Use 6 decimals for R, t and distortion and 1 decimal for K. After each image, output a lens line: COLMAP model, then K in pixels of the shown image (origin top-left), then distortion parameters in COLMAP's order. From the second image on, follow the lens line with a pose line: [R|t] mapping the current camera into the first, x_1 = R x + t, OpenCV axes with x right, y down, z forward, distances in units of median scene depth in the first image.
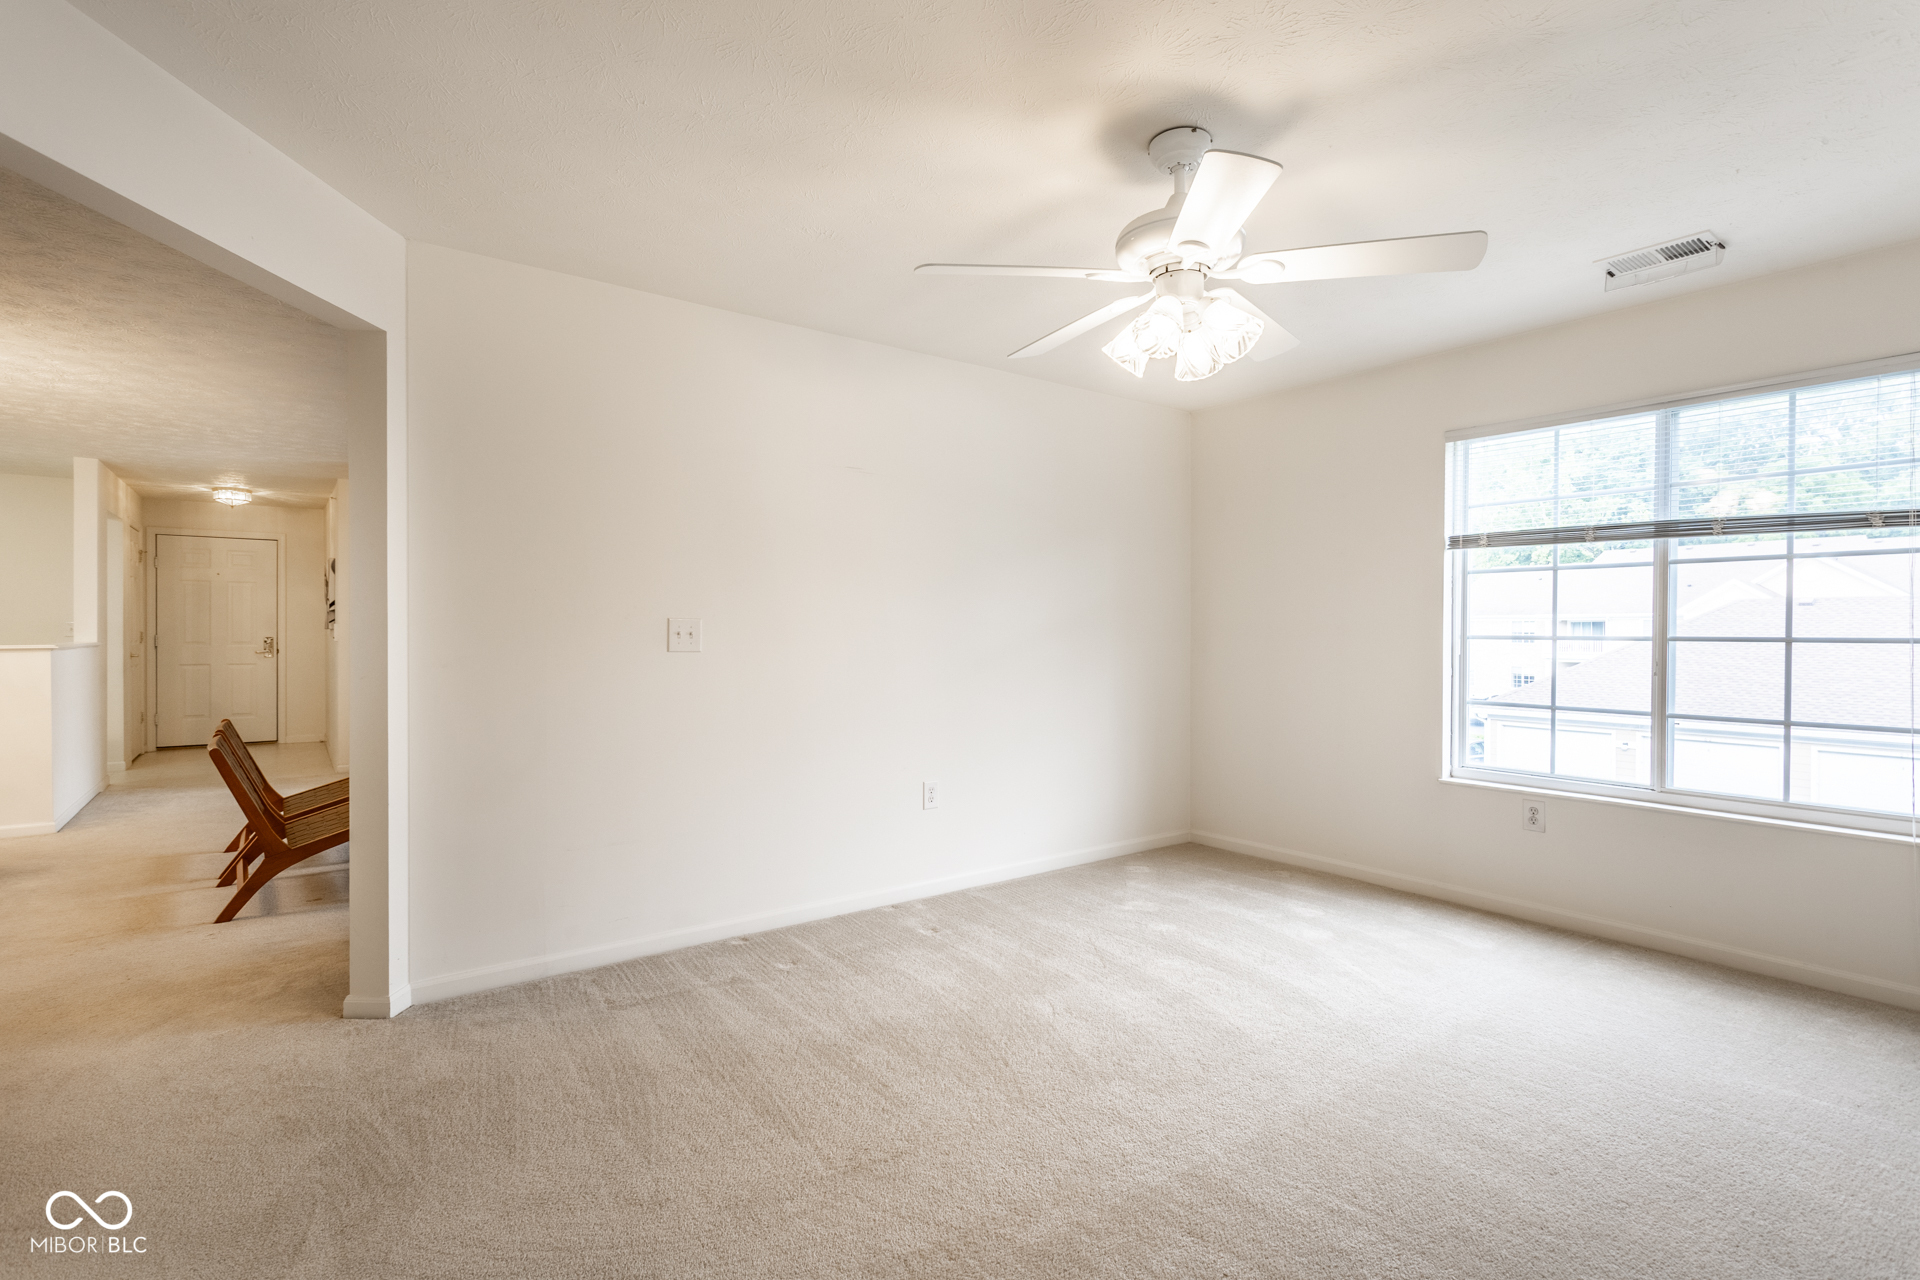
lens RADIAL K [[935.3, 0, 966.6], [0, 935.3, 635.7], [0, 0, 1]] dist [-0.001261, 0.002757]
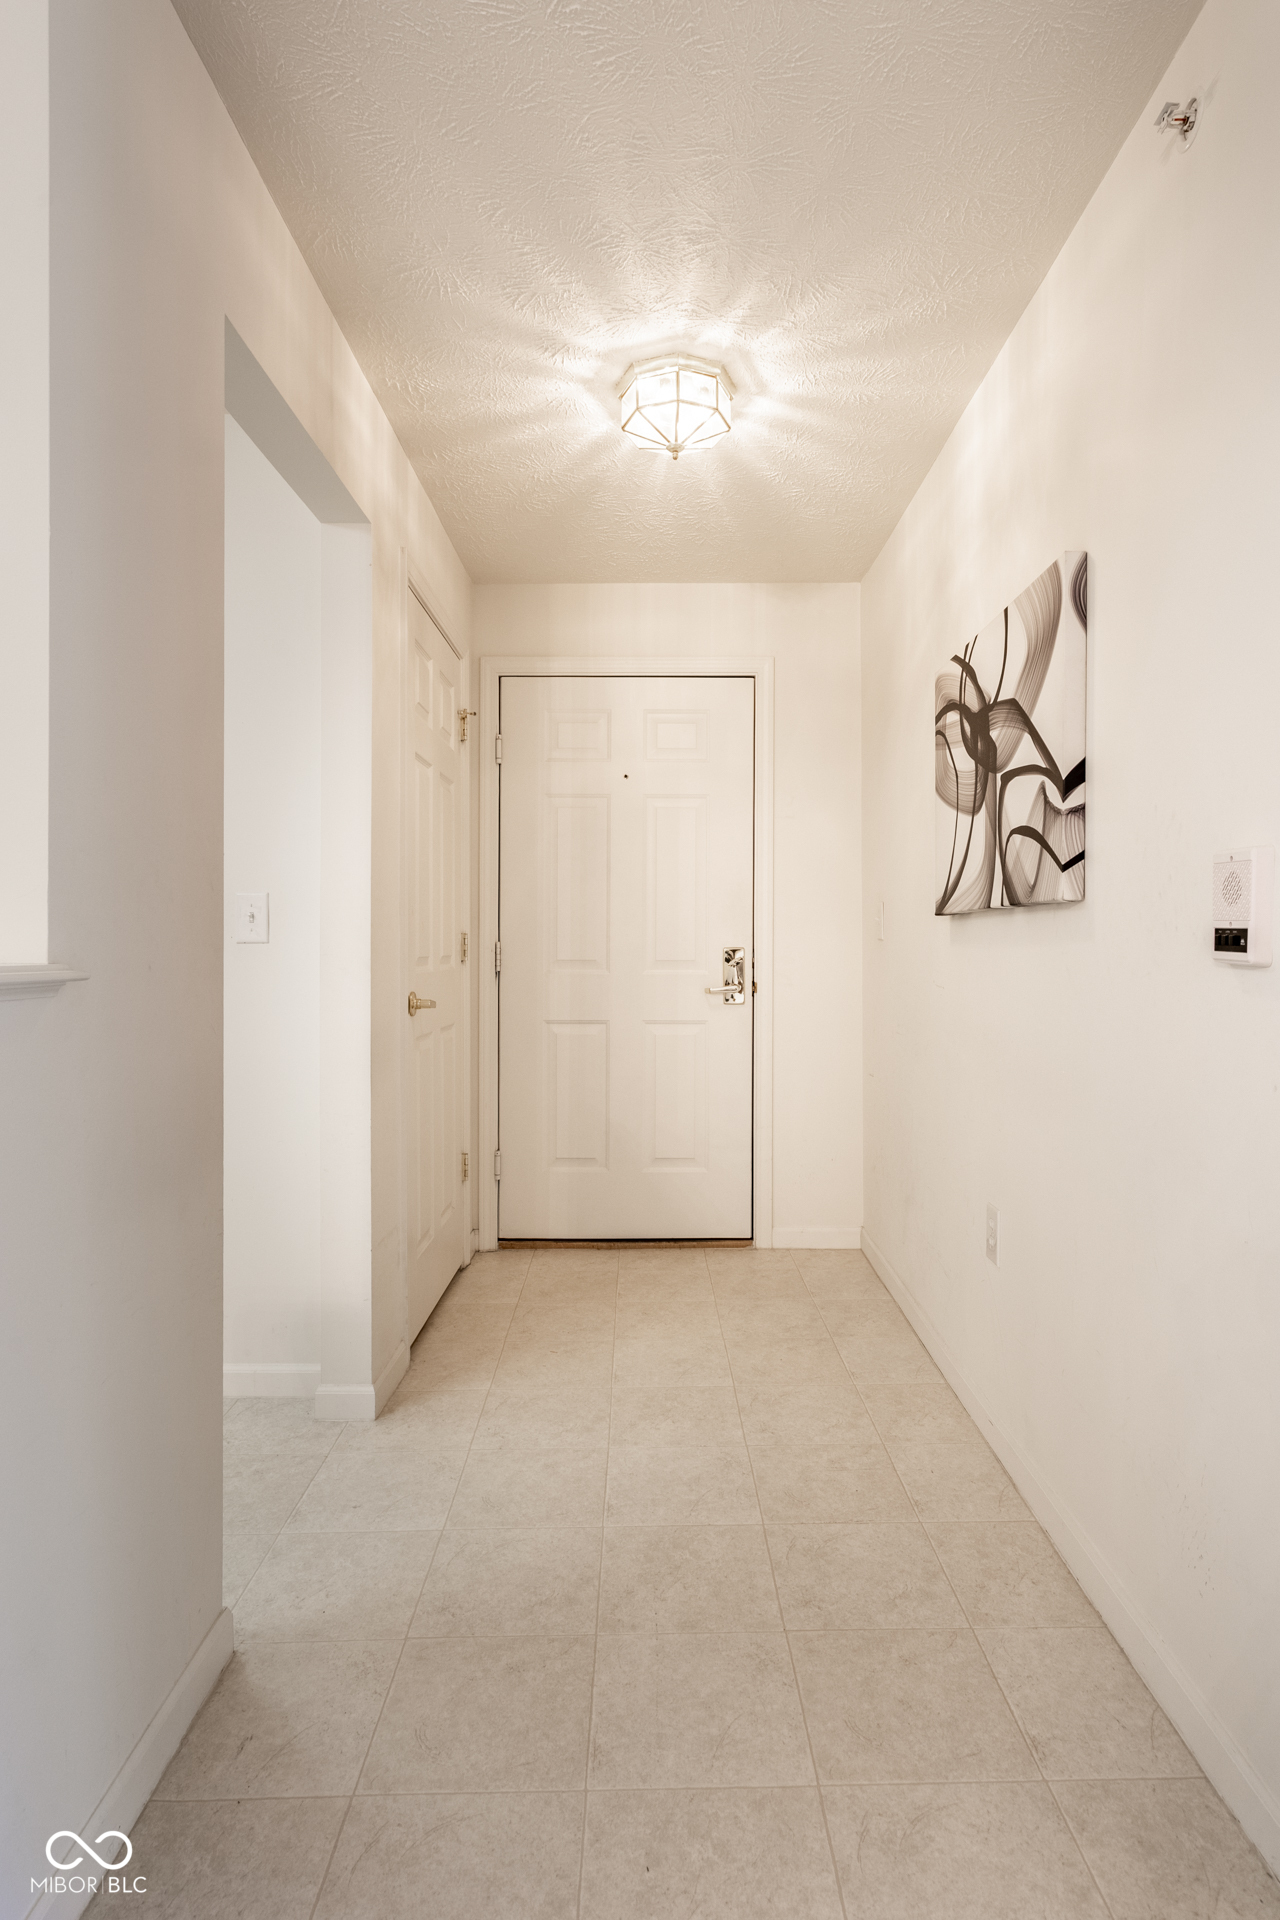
lens RADIAL K [[935.3, 0, 653.9], [0, 935.3, 949.9], [0, 0, 1]] dist [-0.001261, 0.002757]
pose [[0.807003, -0.002786, -0.590540, -1.672473], [-0.000556, 0.999985, -0.005478, 0.012600], [0.590547, 0.004749, 0.806989, 2.068135]]
